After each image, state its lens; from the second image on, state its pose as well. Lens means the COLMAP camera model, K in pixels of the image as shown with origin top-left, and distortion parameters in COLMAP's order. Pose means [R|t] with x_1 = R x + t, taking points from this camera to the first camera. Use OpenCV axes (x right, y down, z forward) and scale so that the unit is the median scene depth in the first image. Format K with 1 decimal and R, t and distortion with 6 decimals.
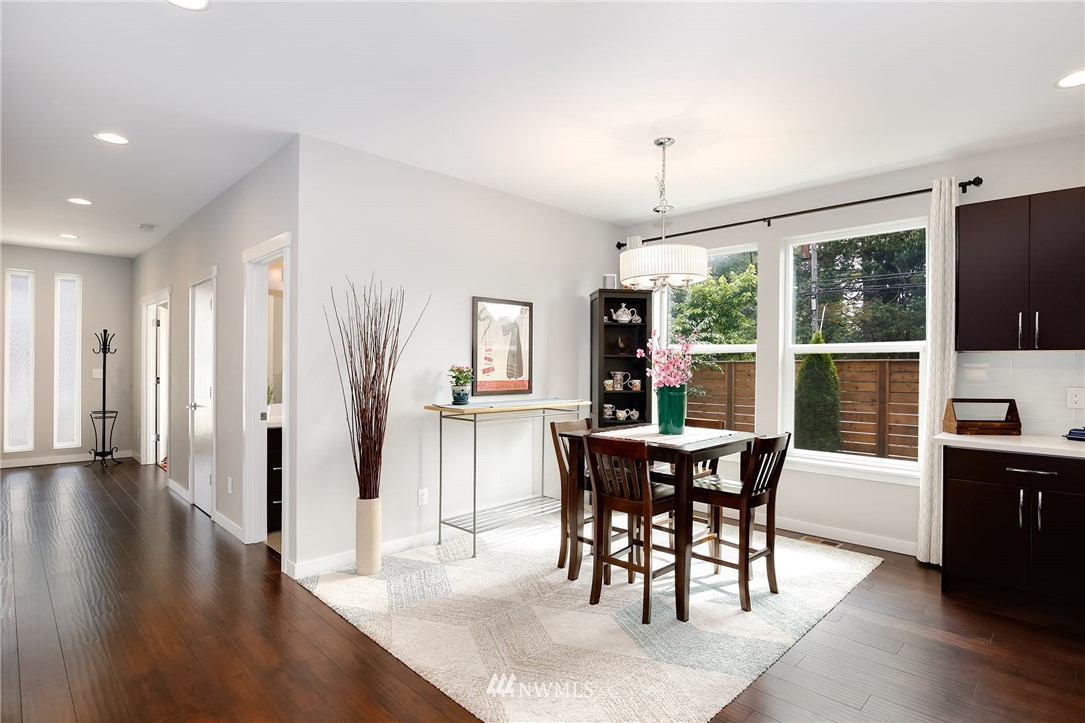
lens RADIAL K [[526.2, 0, 542.5], [0, 526.2, 361.5], [0, 0, 1]] dist [-0.003637, -0.000414]
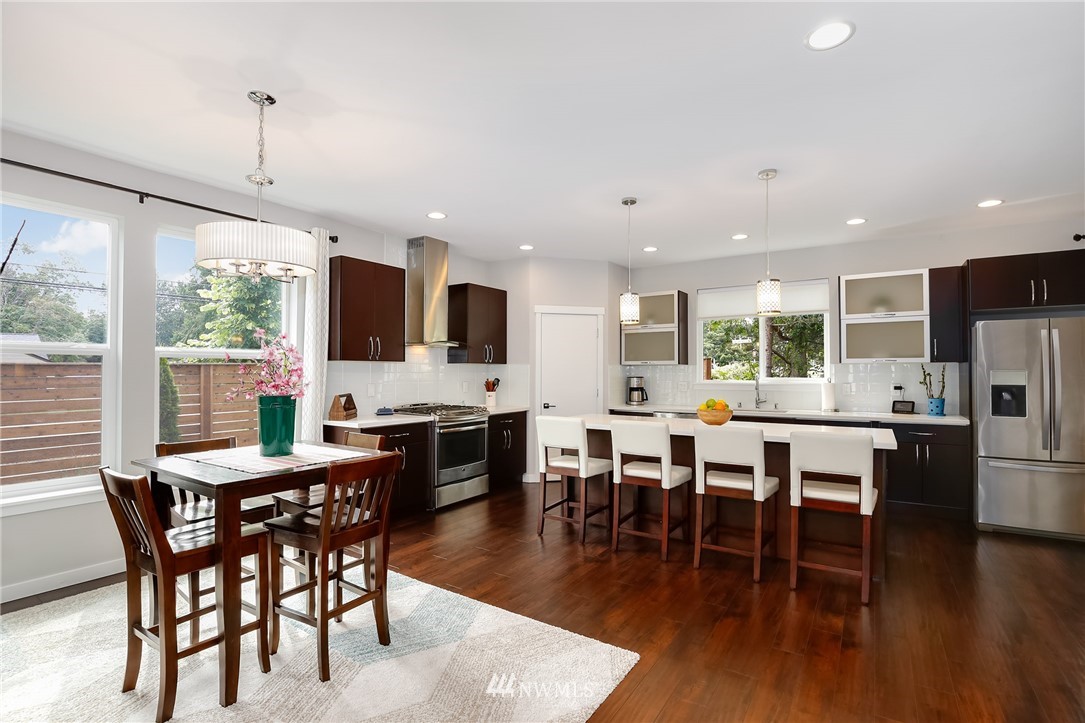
lens RADIAL K [[509.1, 0, 542.5], [0, 509.1, 361.5], [0, 0, 1]] dist [-0.003056, -0.000255]
pose [[-0.185102, 0.013417, 0.982628, -0.639820], [0.000908, 0.999909, -0.013481, 0.000408], [-0.982719, -0.001603, -0.185097, 0.749468]]
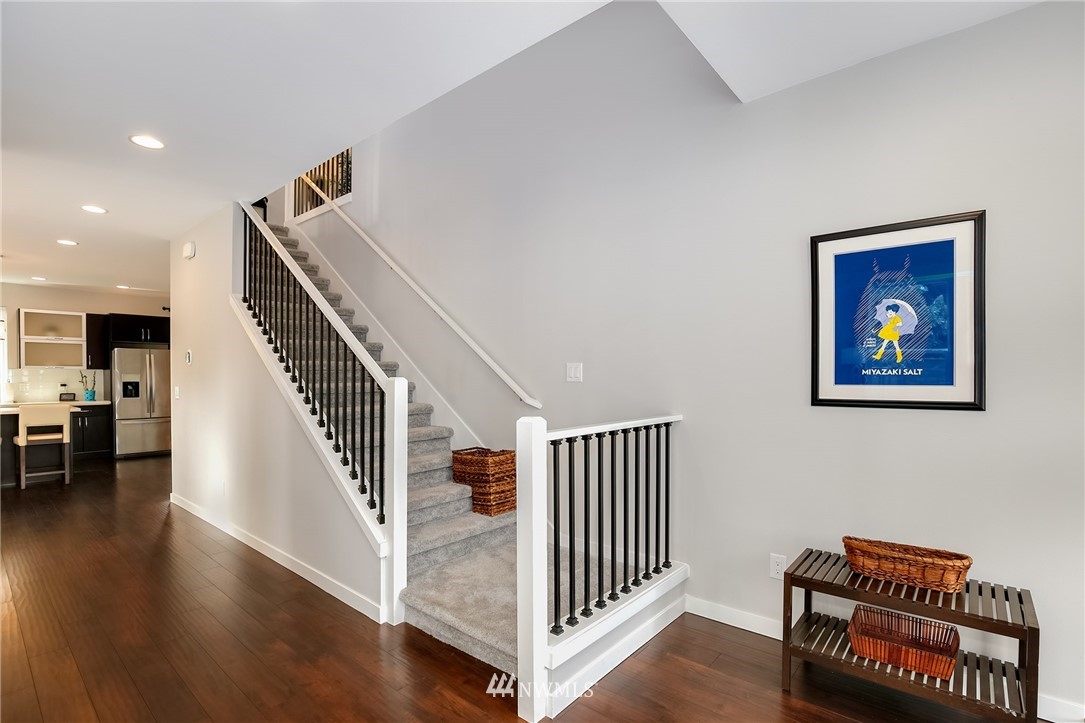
lens RADIAL K [[504.6, 0, 543.2], [0, 504.6, 383.4], [0, 0, 1]] dist [-0.002599, -0.000289]
pose [[-0.998435, -0.001878, -0.055901, -0.968663], [-0.002695, 0.999890, 0.014552, 0.004684], [0.055868, 0.014680, -0.998330, 1.215249]]
